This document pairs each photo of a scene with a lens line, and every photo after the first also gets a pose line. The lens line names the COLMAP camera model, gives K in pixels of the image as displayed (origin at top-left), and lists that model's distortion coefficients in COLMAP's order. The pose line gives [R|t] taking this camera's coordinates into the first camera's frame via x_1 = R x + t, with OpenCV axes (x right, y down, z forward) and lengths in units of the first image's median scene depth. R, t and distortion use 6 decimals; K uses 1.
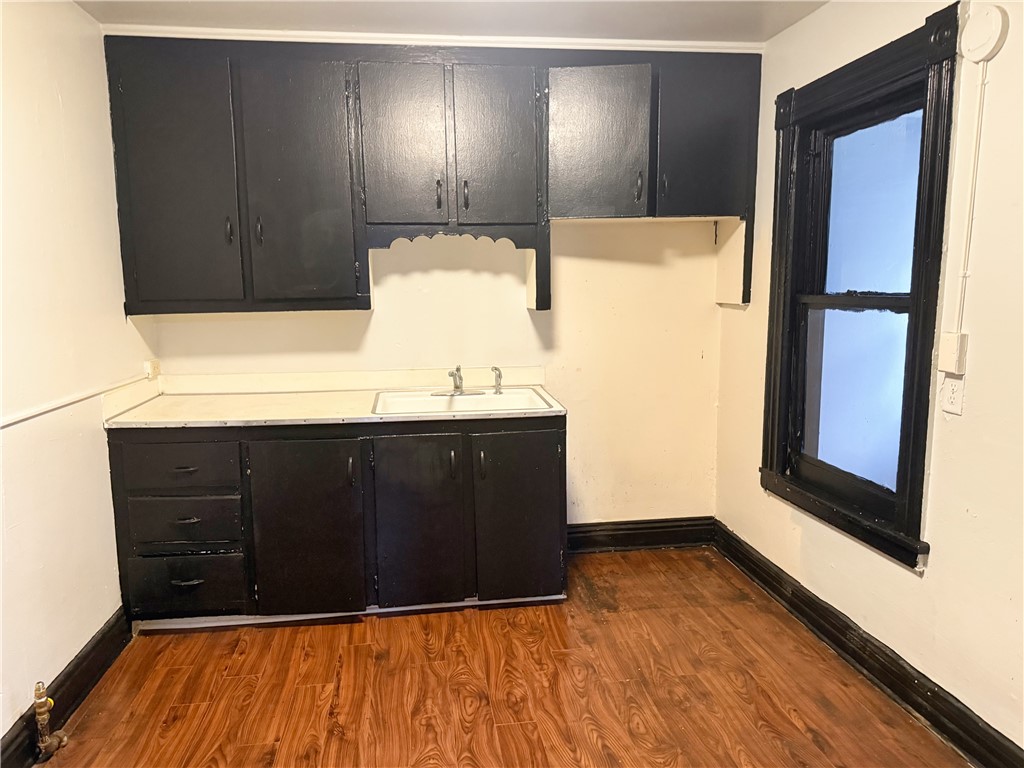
lens RADIAL K [[732.6, 0, 512.0], [0, 732.6, 384.0], [0, 0, 1]] dist [0.071207, -0.060995]
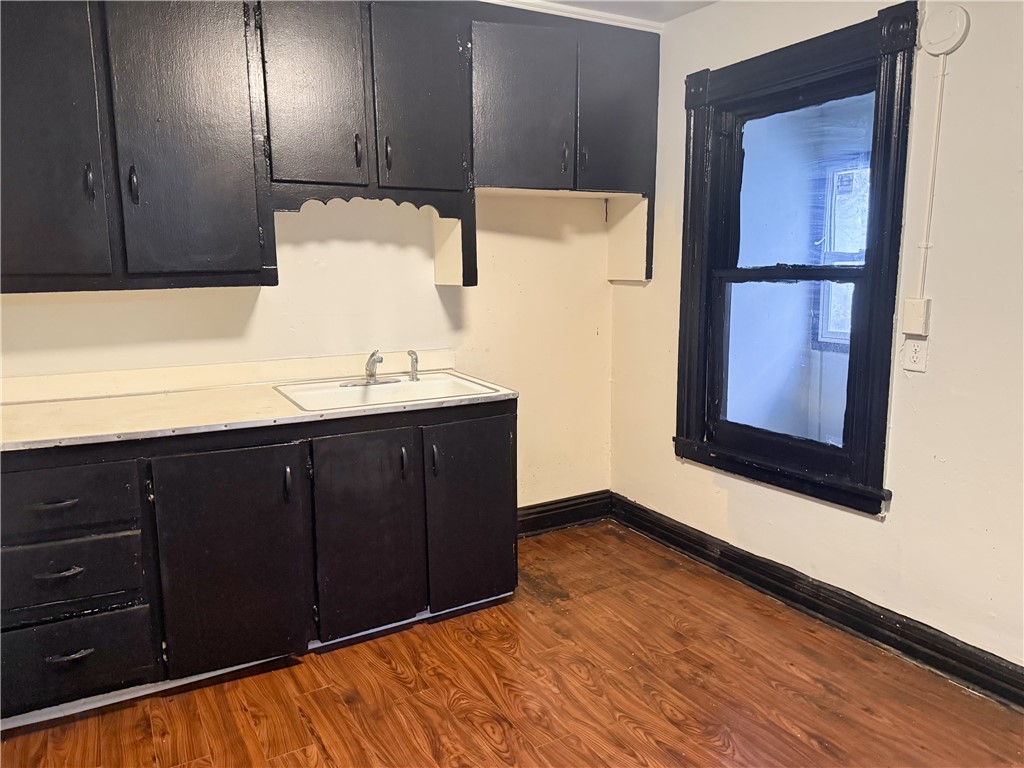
lens RADIAL K [[727.1, 0, 512.8], [0, 727.1, 375.9], [0, 0, 1]] dist [0.083767, -0.094799]
pose [[0.927304, -0.051458, 0.370755, -0.277696], [0.048809, 0.998671, 0.016529, -0.001040], [-0.371113, 0.002769, 0.928583, 0.147789]]
